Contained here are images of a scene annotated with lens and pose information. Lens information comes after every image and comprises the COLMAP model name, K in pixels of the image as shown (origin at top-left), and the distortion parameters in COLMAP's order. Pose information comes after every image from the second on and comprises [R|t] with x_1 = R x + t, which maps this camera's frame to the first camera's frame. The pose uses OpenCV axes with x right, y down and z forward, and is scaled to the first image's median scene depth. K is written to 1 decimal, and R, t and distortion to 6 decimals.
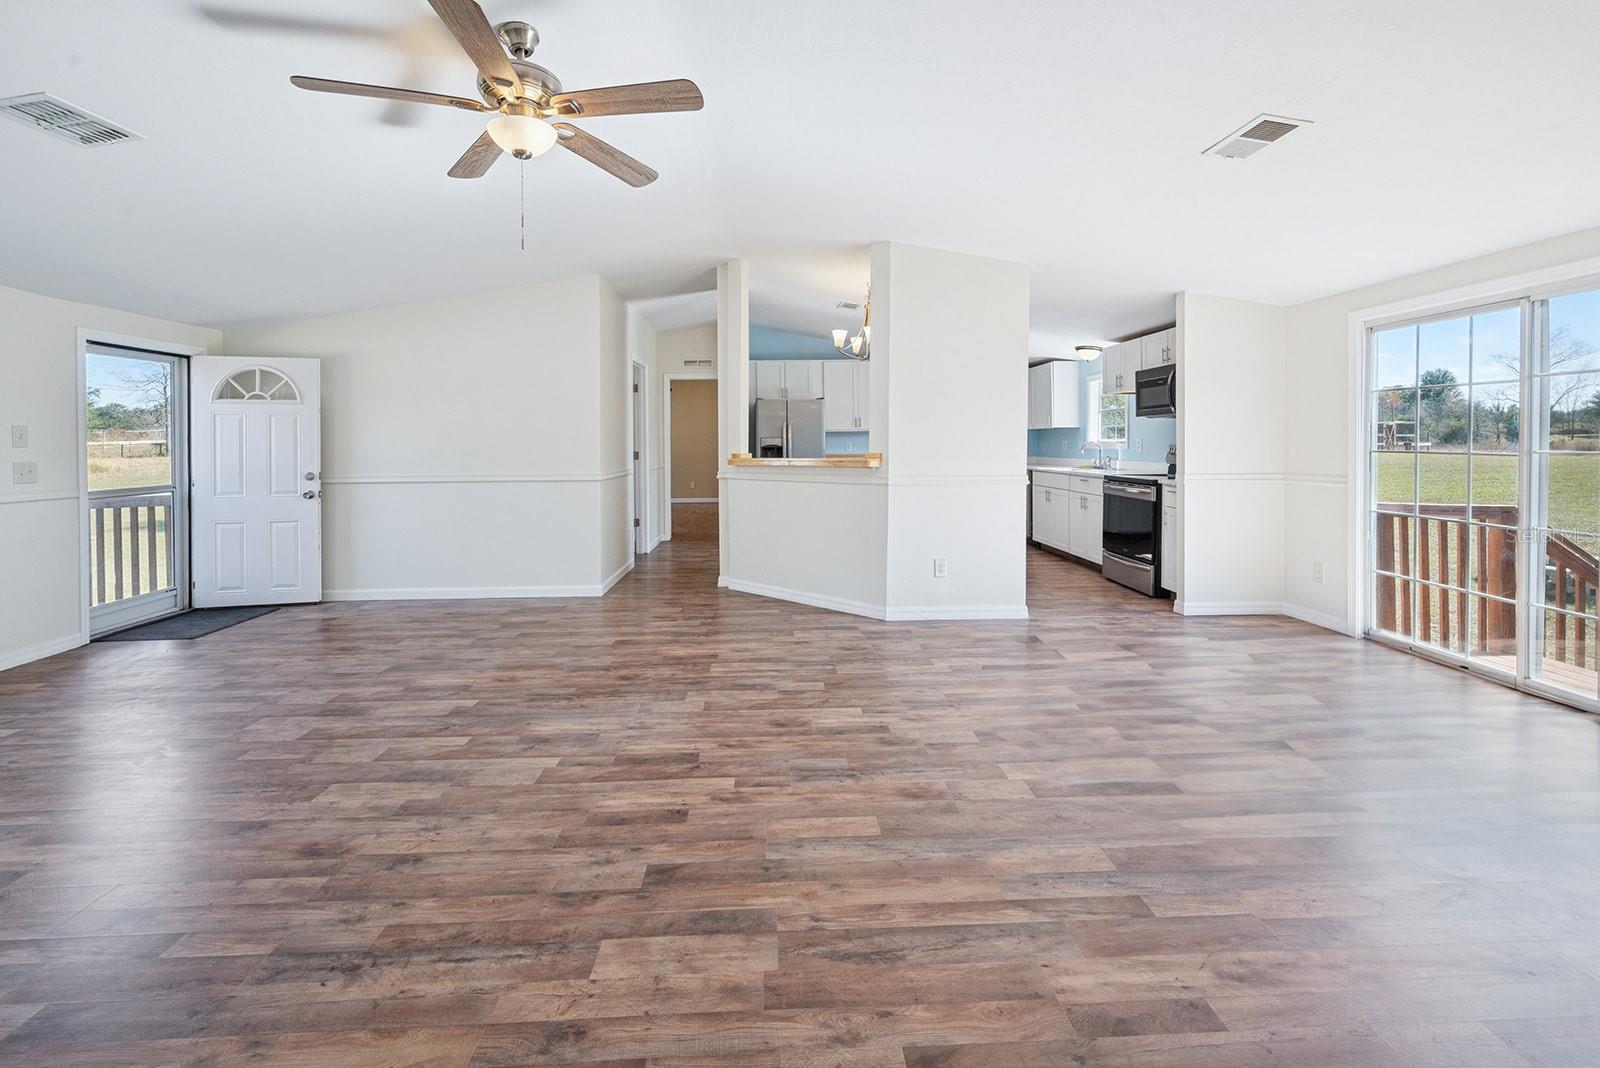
lens RADIAL K [[680.2, 0, 787.3], [0, 680.2, 420.8], [0, 0, 1]] dist [-0.002566, 0.000299]
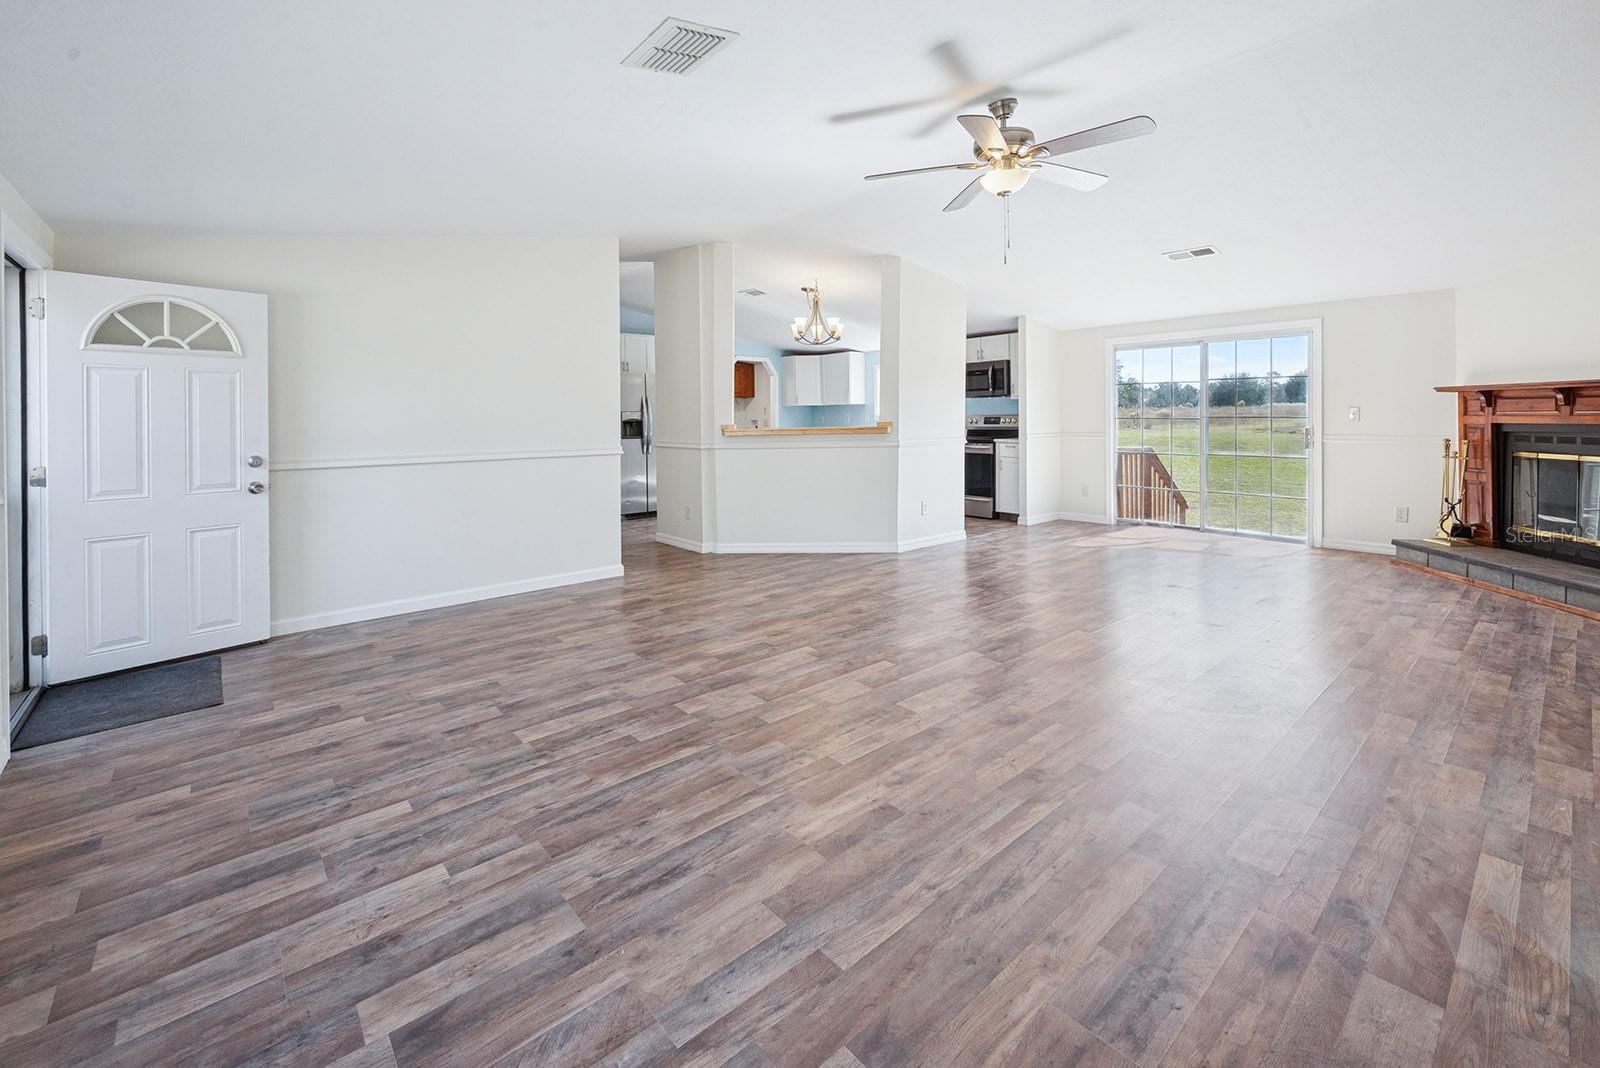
lens RADIAL K [[680.2, 0, 794.9], [0, 680.2, 478.0], [0, 0, 1]] dist [-0.002566, 0.000299]
pose [[0.777480, -0.058664, 0.626165, -0.689503], [-0.013137, 0.993908, 0.109429, 0.011811], [-0.628770, -0.093305, 0.771973, 0.112446]]
